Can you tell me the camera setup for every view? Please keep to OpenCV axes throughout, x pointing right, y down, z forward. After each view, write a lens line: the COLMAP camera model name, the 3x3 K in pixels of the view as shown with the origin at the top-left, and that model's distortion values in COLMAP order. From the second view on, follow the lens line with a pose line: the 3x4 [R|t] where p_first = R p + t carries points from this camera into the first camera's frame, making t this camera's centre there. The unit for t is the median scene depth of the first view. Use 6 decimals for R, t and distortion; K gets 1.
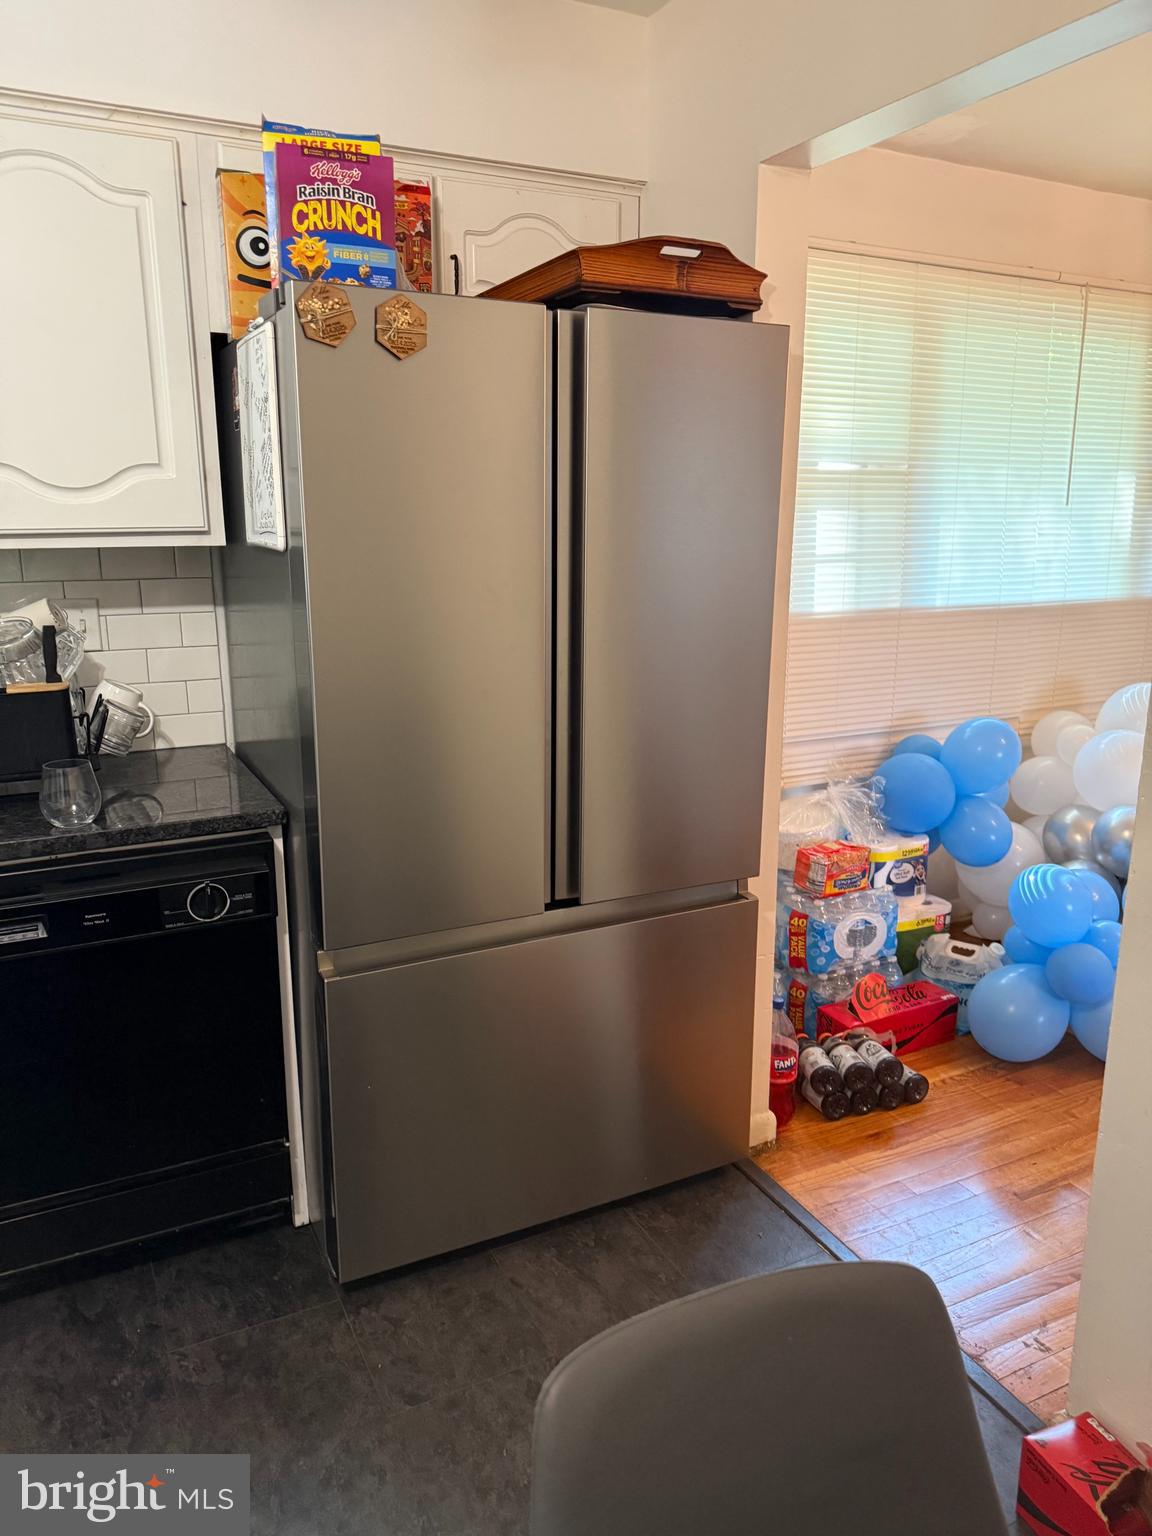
lens RADIAL K [[1091.3, 0, 581.2], [0, 1091.3, 765.8], [0, 0, 1]] dist [0.082040, -0.130253]
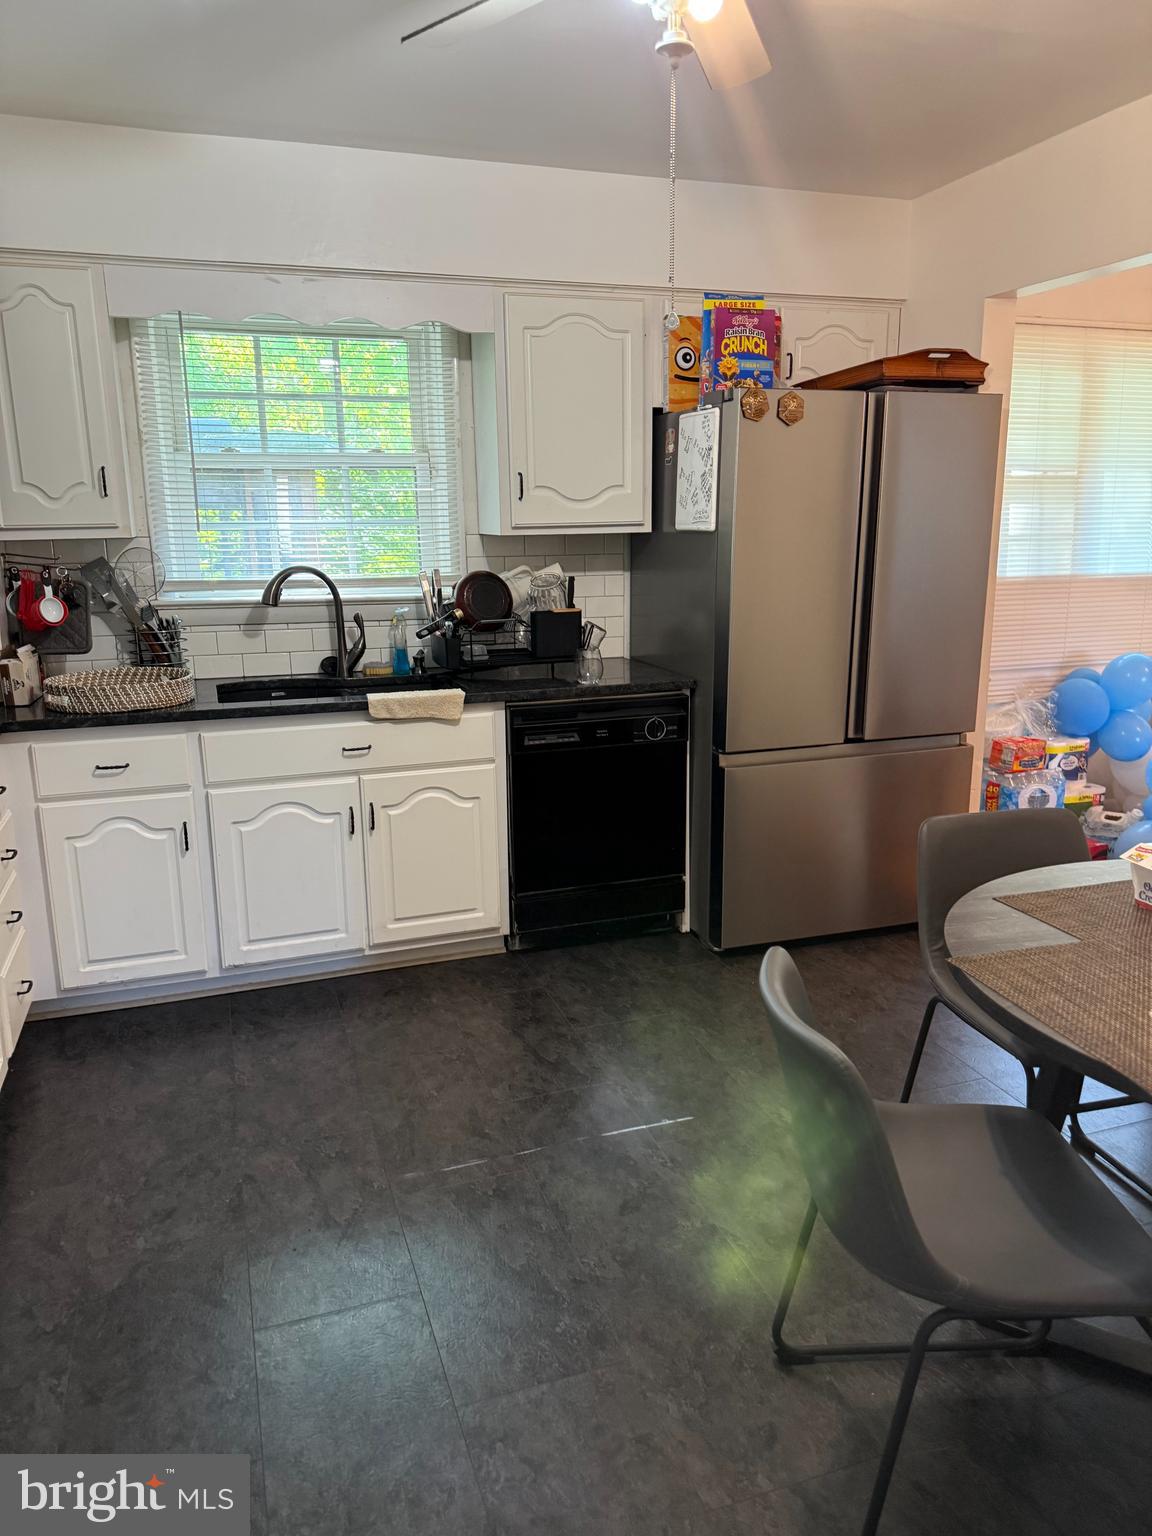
lens RADIAL K [[1079.5, 0, 588.8], [0, 1079.5, 770.1], [0, 0, 1]] dist [0.147036, -0.325211]
pose [[0.990750, 0.020790, -0.134096, -0.184428], [-0.021192, 0.999774, -0.001574, 0.173278], [0.134033, 0.004402, 0.990967, -0.679059]]
